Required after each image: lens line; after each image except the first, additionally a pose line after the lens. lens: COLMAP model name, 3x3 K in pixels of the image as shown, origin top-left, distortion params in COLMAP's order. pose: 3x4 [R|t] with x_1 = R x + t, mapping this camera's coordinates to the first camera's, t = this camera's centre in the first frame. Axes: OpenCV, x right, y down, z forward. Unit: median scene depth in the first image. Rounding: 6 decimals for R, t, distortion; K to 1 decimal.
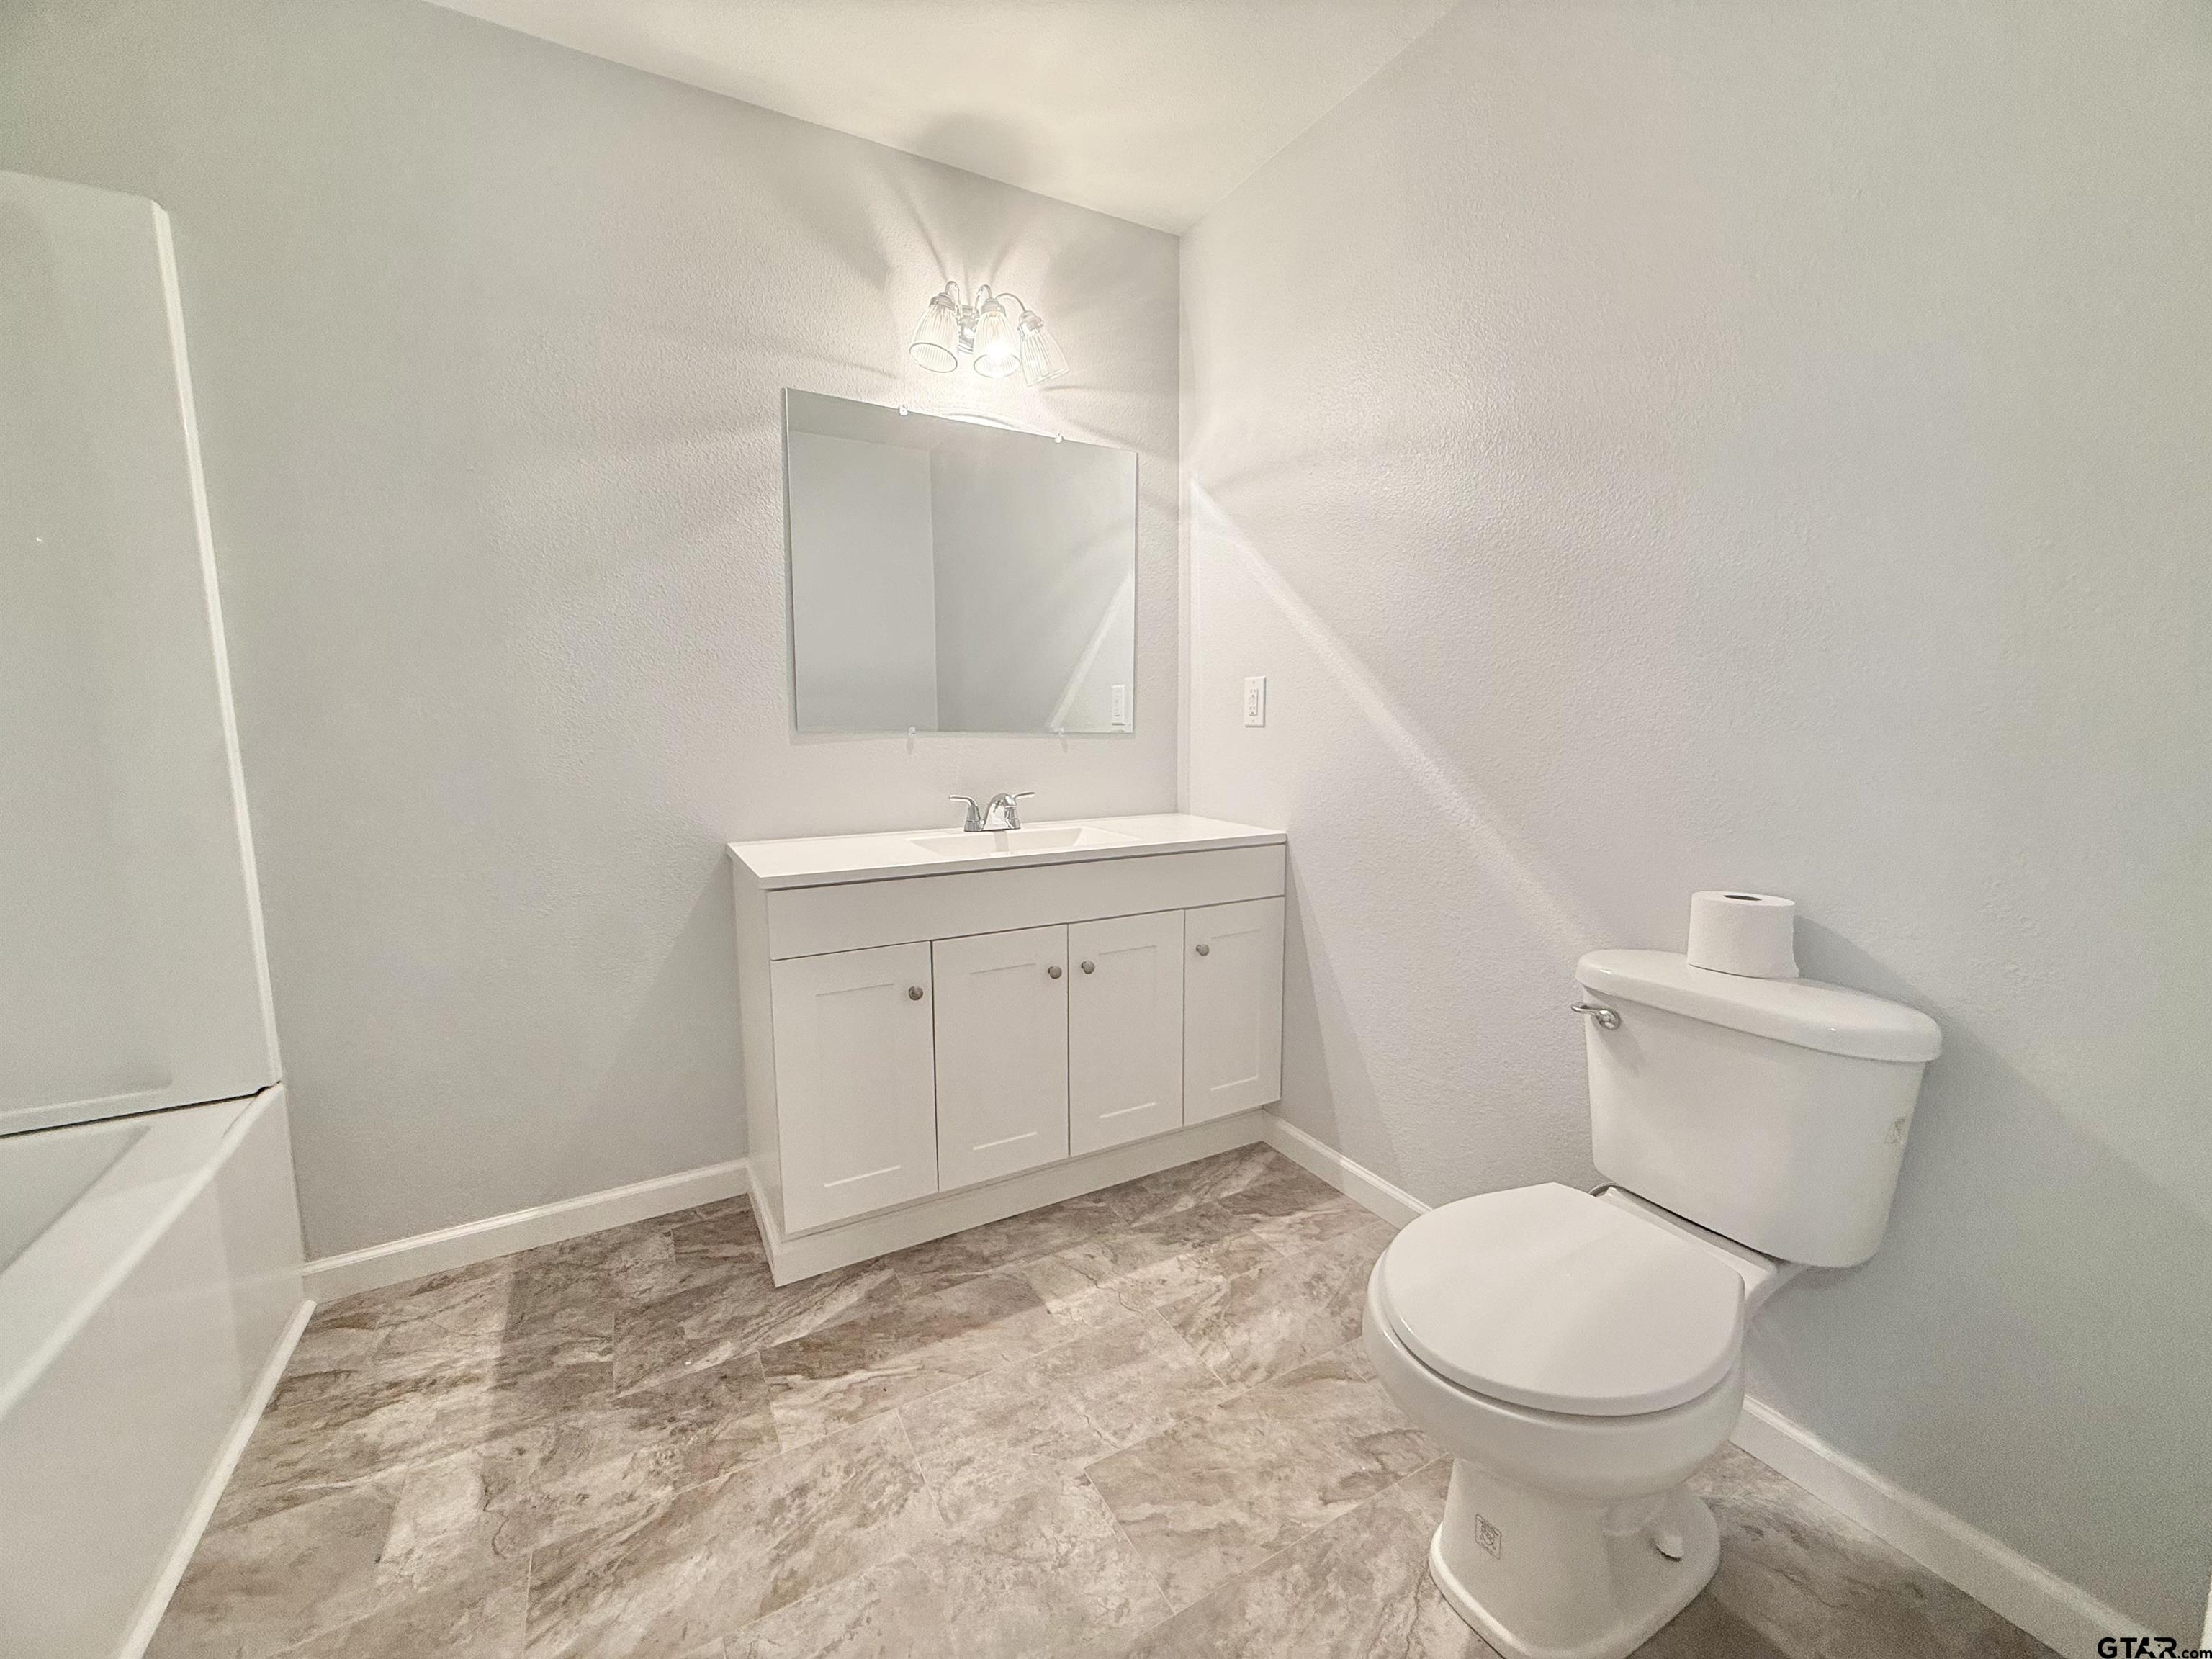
lens RADIAL K [[879.3, 0, 1102.4], [0, 879.3, 827.7], [0, 0, 1]] dist [-0.000899, 0.000631]
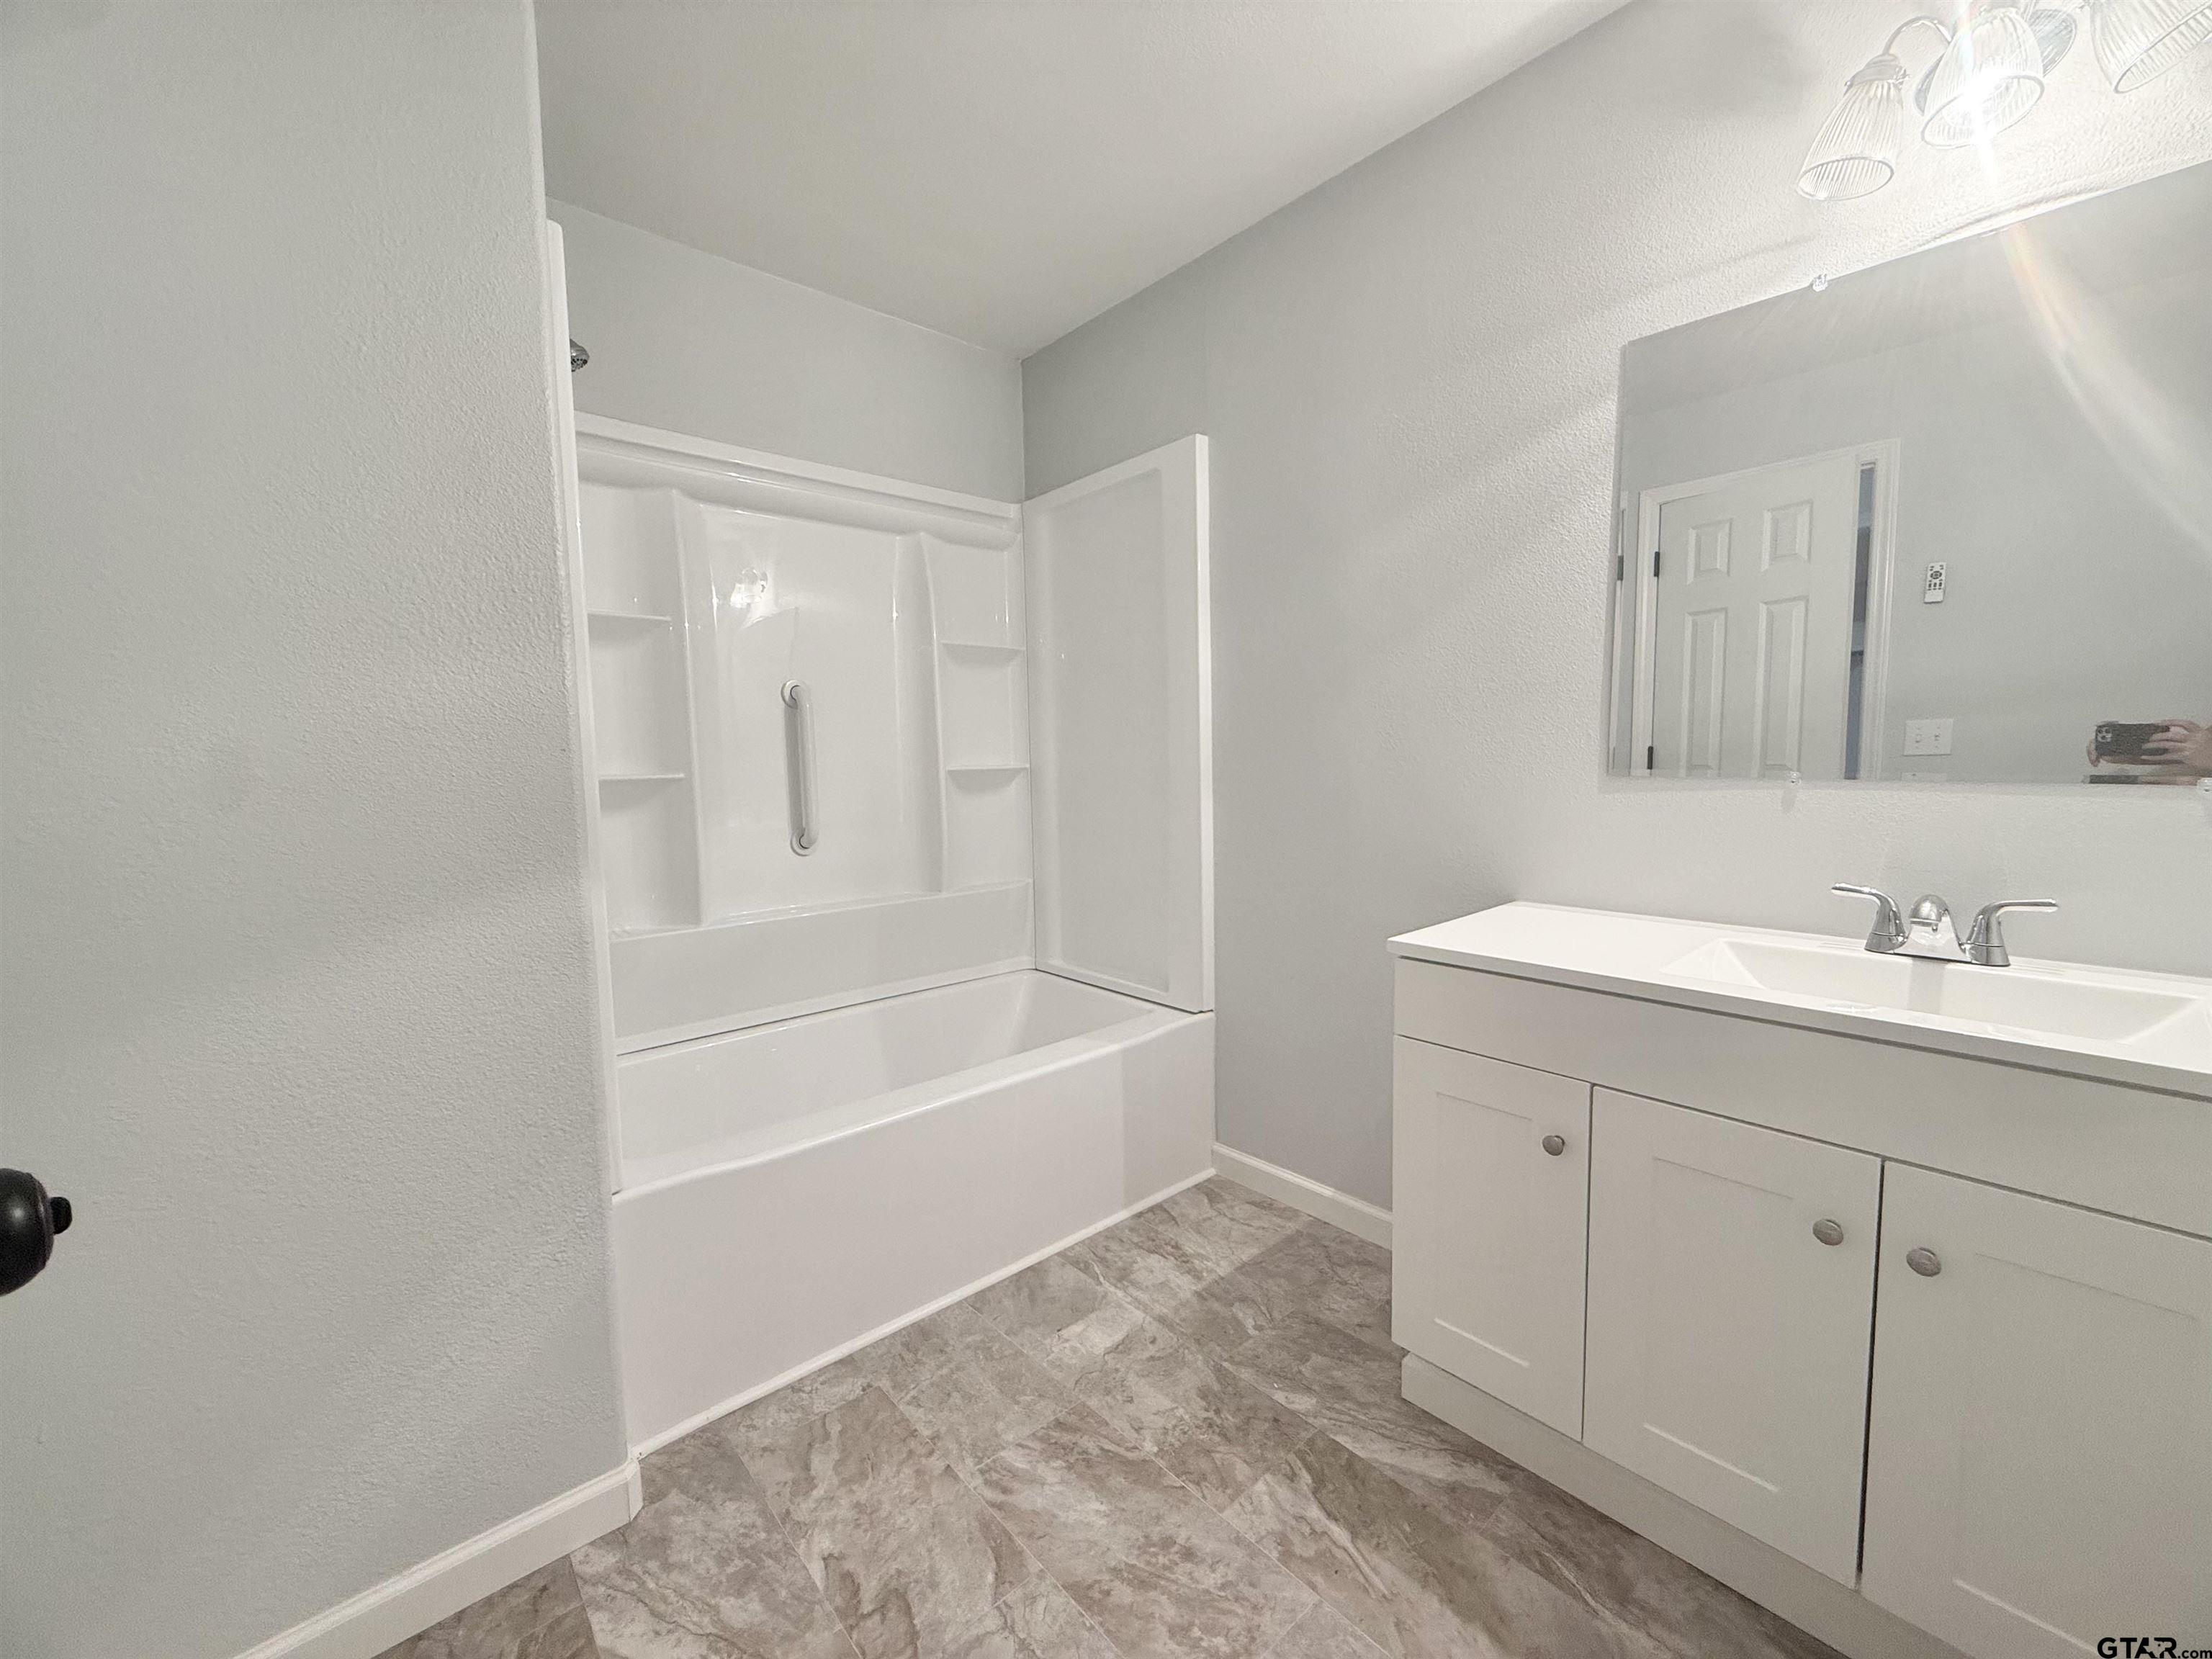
lens RADIAL K [[879.3, 0, 1102.4], [0, 879.3, 827.7], [0, 0, 1]] dist [-0.000899, 0.000631]
pose [[0.209544, 0.082313, -0.974329, 0.466262], [-0.101743, 0.992877, 0.061998, -0.092632], [0.972492, 0.086140, 0.216426, 0.547903]]
